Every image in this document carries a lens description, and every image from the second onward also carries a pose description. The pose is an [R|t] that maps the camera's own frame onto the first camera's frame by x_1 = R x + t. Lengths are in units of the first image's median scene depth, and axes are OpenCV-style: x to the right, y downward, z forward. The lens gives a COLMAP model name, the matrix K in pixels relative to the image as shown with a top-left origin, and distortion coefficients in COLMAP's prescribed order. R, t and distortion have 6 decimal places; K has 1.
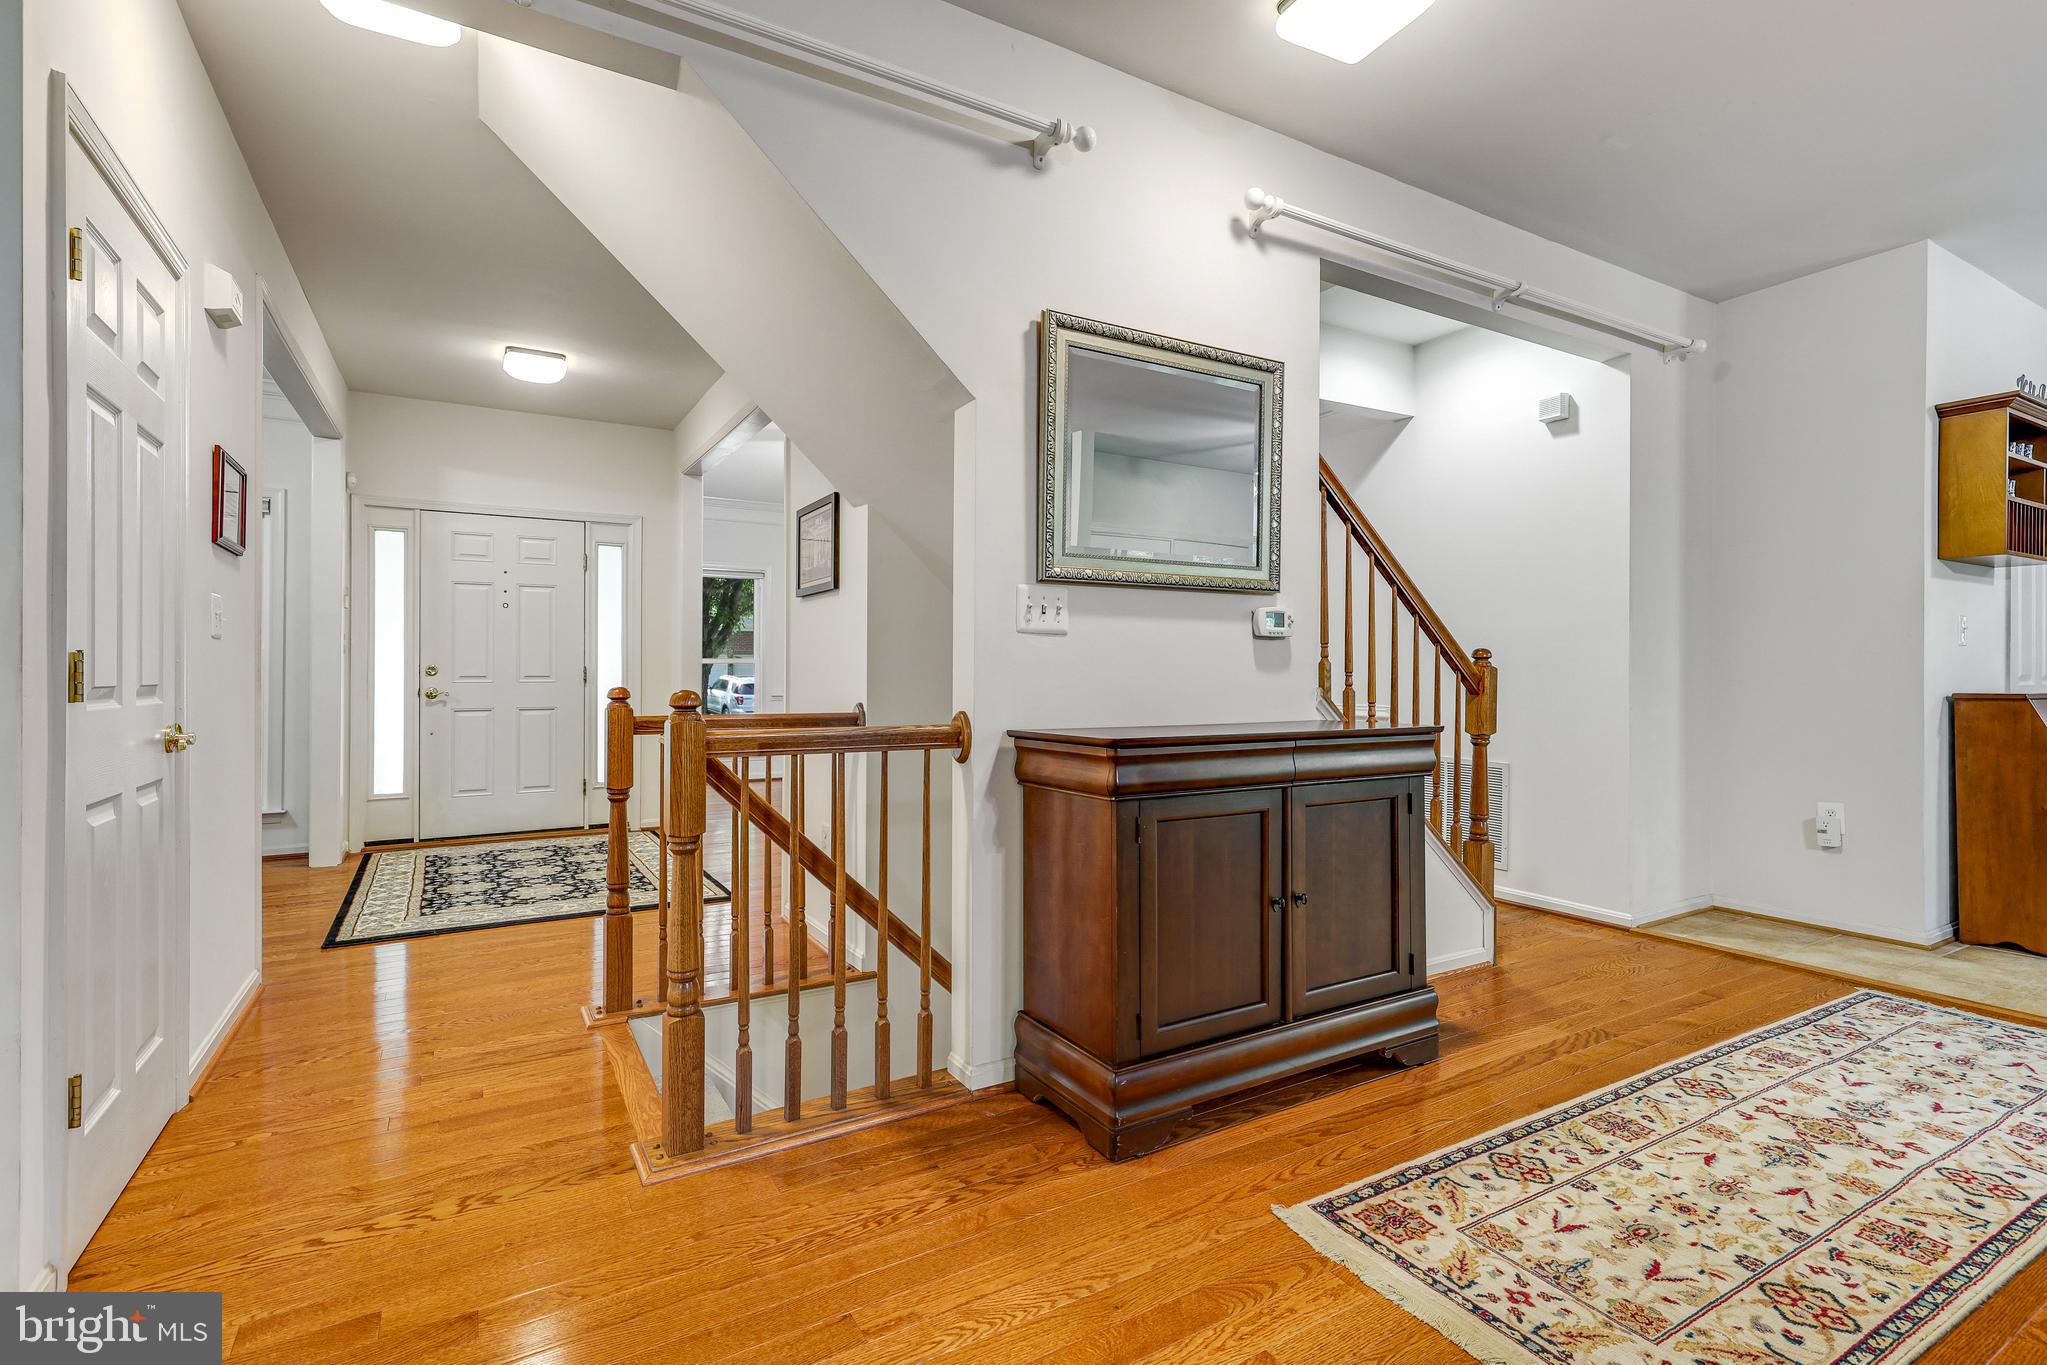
lens RADIAL K [[943.6, 0, 1006.8], [0, 943.6, 670.9], [0, 0, 1]] dist [-0.012541, 0.002725]
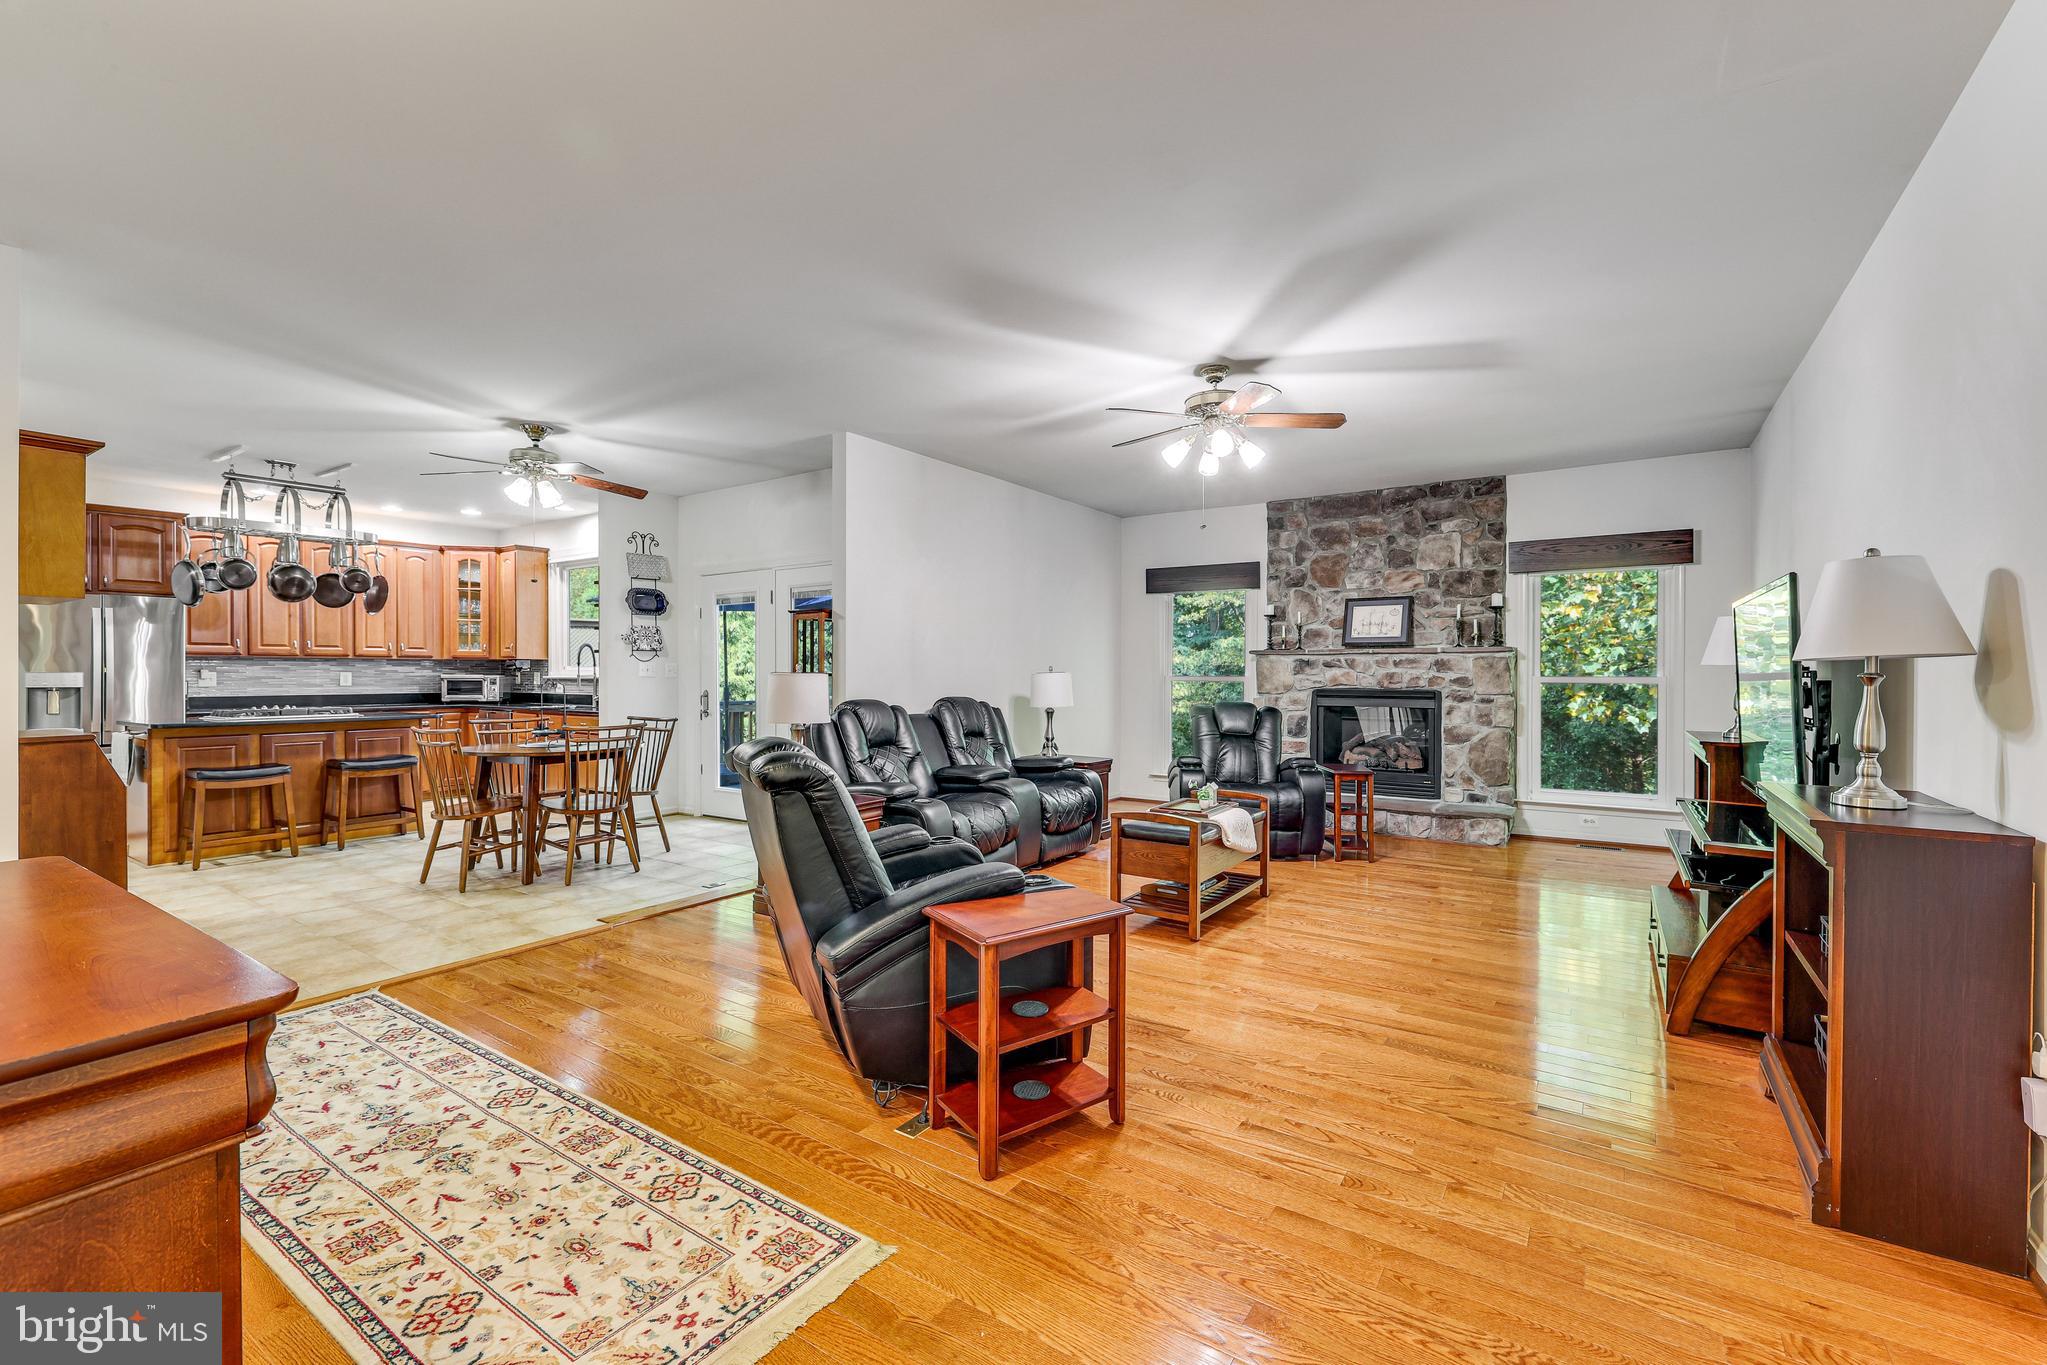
lens RADIAL K [[893.3, 0, 1021.2], [0, 893.3, 676.5], [0, 0, 1]] dist [0.002819, 0.001649]
pose [[-0.452972, -0.009152, 0.891478, -0.438650], [-0.000287, 0.999949, 0.010120, -0.082052], [-0.891525, 0.004328, -0.452951, 0.857057]]
